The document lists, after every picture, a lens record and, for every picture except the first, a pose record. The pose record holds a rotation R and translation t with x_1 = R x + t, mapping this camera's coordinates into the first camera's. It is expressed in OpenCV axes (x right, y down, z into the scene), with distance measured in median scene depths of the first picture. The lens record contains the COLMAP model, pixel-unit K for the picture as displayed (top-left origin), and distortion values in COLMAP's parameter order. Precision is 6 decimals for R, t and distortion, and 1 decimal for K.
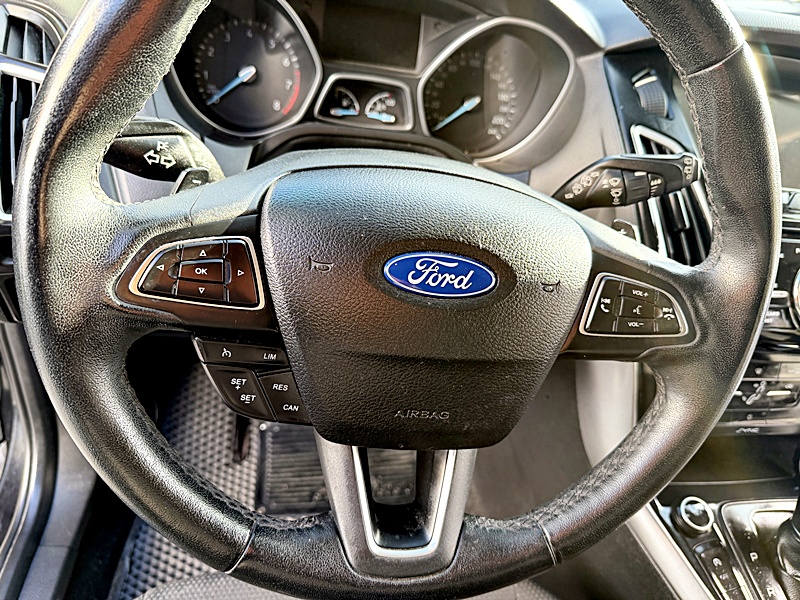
lens RADIAL K [[581.0, 0, 399.5], [0, 581.0, 302.0], [0, 0, 1]] dist [-0.016758, -0.008676]
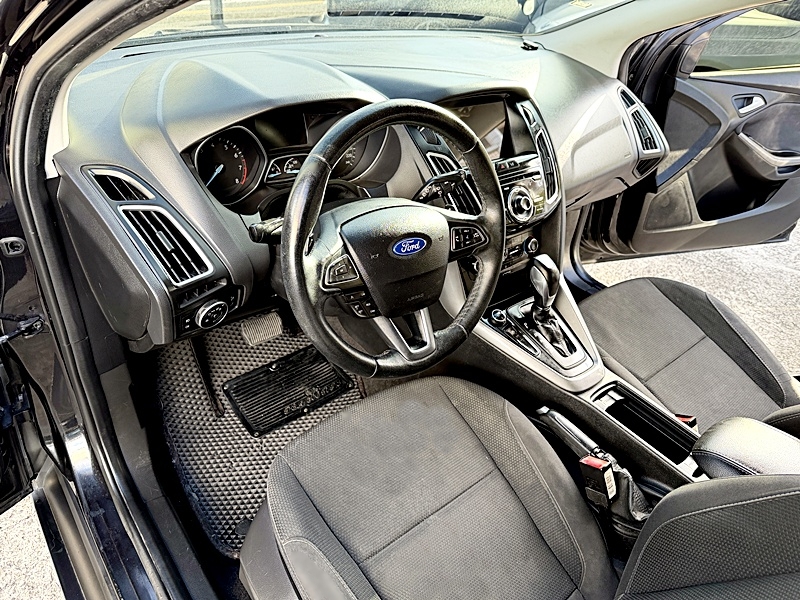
lens RADIAL K [[581.0, 0, 399.5], [0, 581.0, 298.3], [0, 0, 1]] dist [-0.016758, -0.008676]
pose [[0.864911, -0.334204, 0.374481, -0.834230], [0.300999, 0.942405, 0.145850, -0.175794], [-0.401657, -0.013429, 0.915692, -1.171945]]
